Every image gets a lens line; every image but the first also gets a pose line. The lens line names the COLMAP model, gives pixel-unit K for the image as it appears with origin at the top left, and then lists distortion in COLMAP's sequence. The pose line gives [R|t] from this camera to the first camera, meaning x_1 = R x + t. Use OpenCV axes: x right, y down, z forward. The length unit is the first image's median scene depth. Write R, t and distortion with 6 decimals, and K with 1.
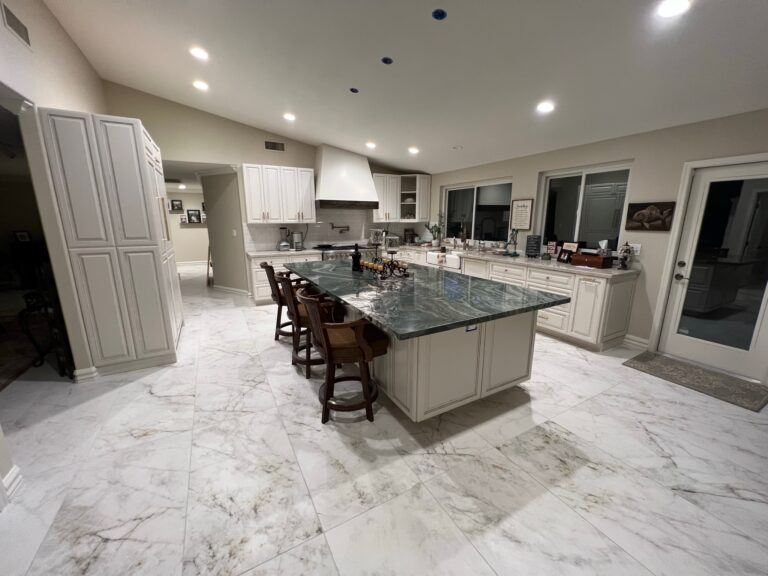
lens RADIAL K [[306.3, 0, 381.4], [0, 306.3, 287.8], [0, 0, 1]] dist [-0.002066, 0.000991]
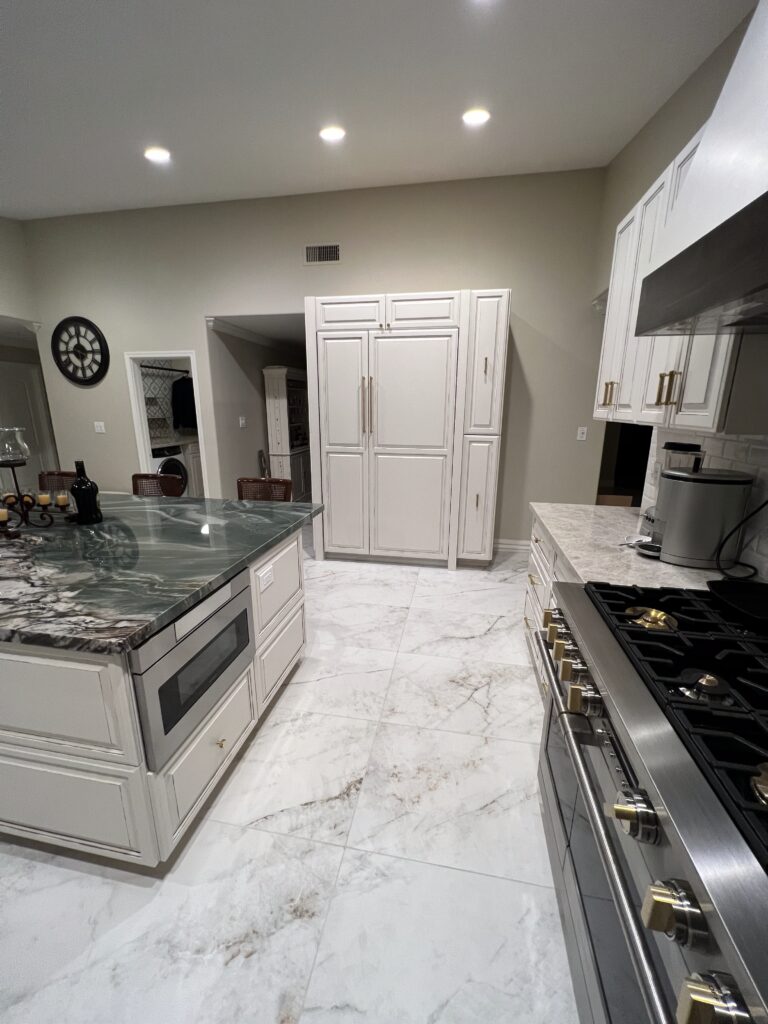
lens RADIAL K [[408.4, 0, 386.2], [0, 408.4, 509.6], [0, 0, 1]] dist [-0.002066, 0.000991]
pose [[-0.632963, 0.190970, -0.750259, 0.093858], [-0.172169, 0.910108, 0.376910, -0.403045], [0.754795, 0.367741, -0.543185, 1.796627]]
